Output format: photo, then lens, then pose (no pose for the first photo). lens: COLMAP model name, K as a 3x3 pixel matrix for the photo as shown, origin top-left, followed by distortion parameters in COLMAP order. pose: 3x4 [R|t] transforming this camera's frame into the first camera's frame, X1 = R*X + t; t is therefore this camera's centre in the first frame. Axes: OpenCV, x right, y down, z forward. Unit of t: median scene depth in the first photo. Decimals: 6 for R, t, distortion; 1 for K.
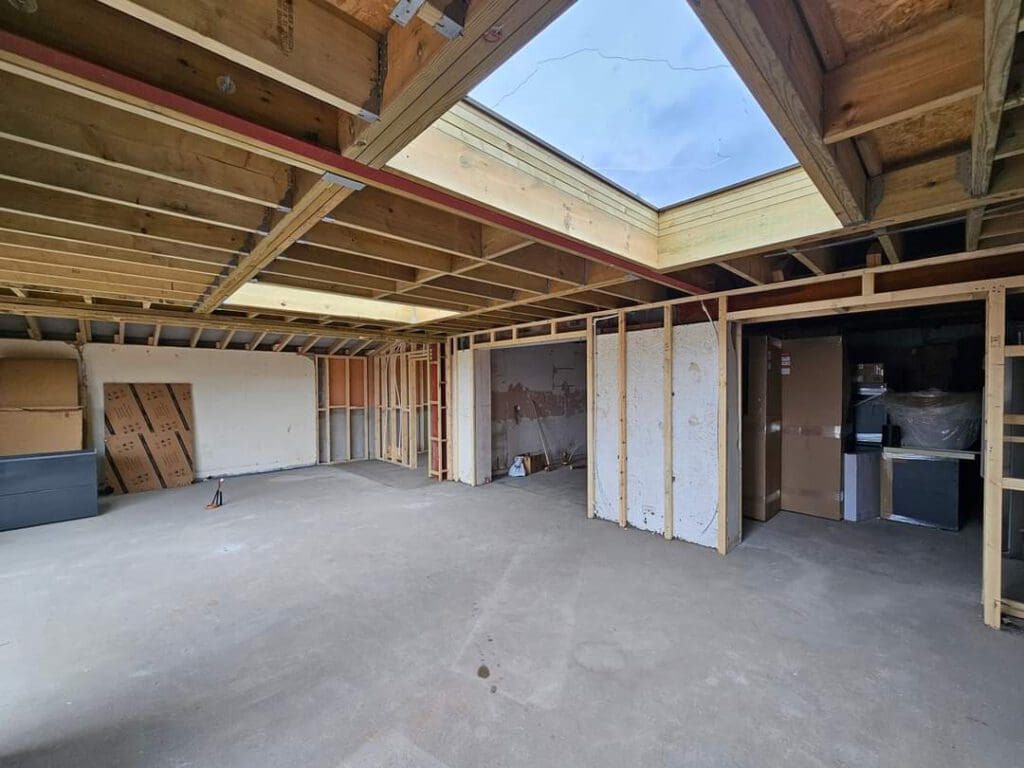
lens RADIAL K [[419.8, 0, 510.1], [0, 419.8, 393.1], [0, 0, 1]] dist [-0.010287, 0.000242]
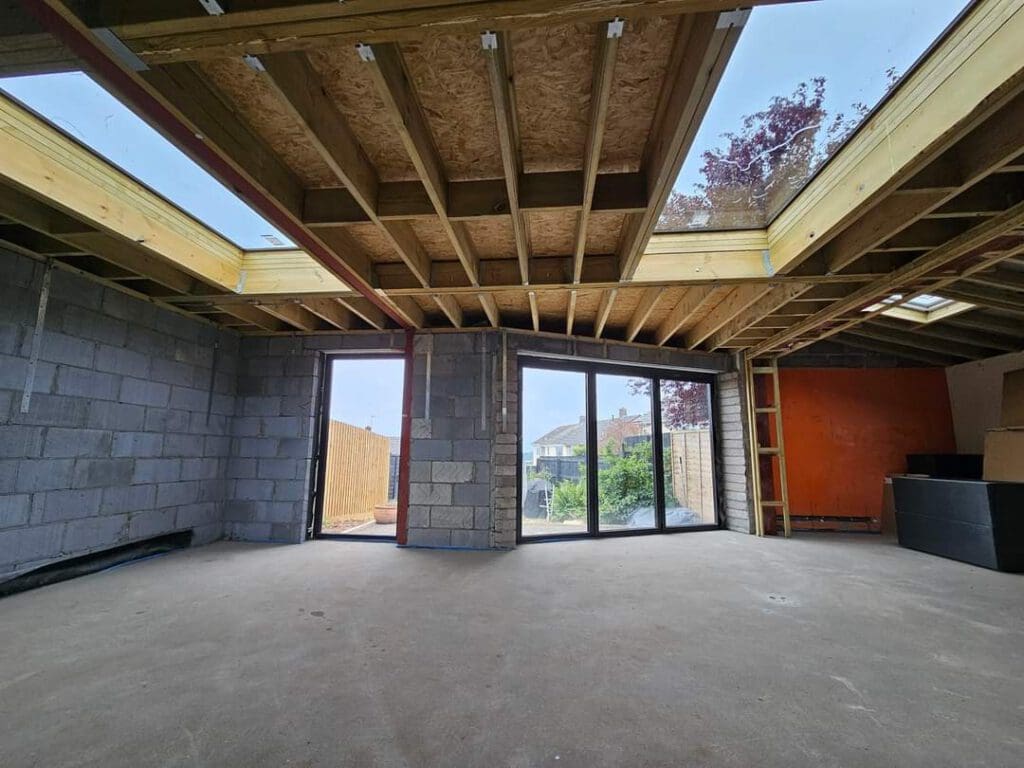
lens RADIAL K [[419.8, 0, 510.1], [0, 419.8, 393.1], [0, 0, 1]] dist [-0.010287, 0.000242]
pose [[-0.758749, -0.092694, -0.644755, 0.163569], [-0.018231, 0.992457, -0.121227, 0.100002], [0.651128, -0.080227, -0.754715, 1.119949]]
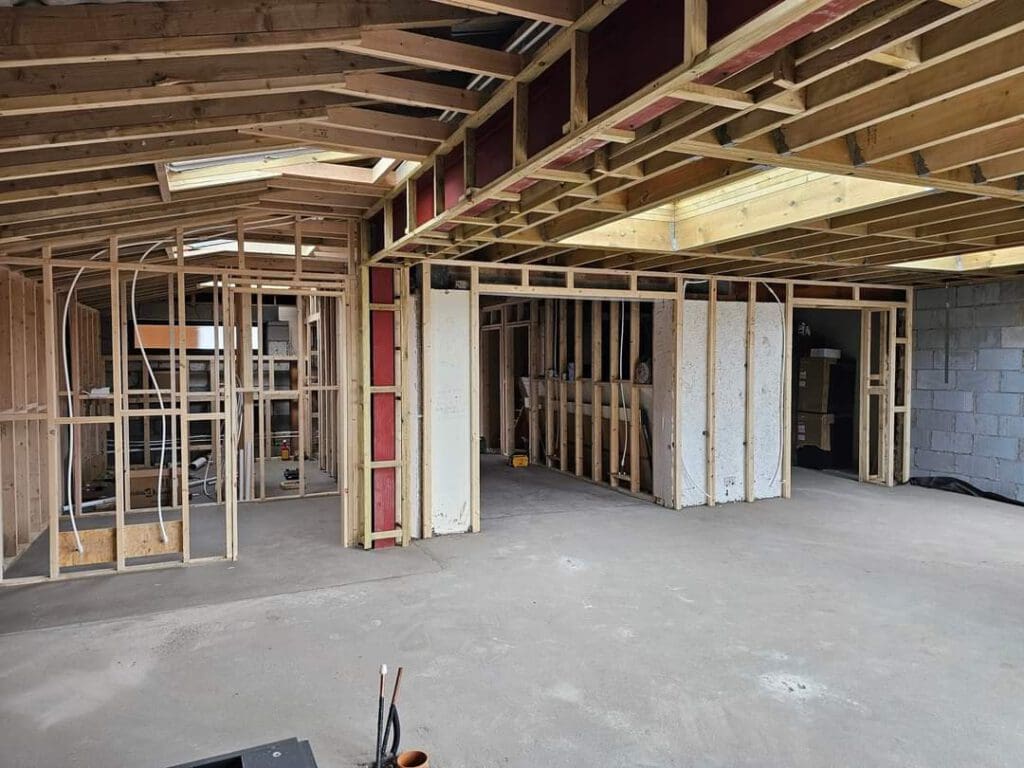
lens RADIAL K [[689.2, 0, 512.0], [0, 689.2, 384.0], [0, 0, 1]] dist [0.008965, 0.000153]
pose [[0.326823, -0.026390, 0.944717, -1.347120], [0.015548, 0.999625, 0.022544, 0.000111], [-0.944958, 0.007321, 0.327111, 0.917510]]
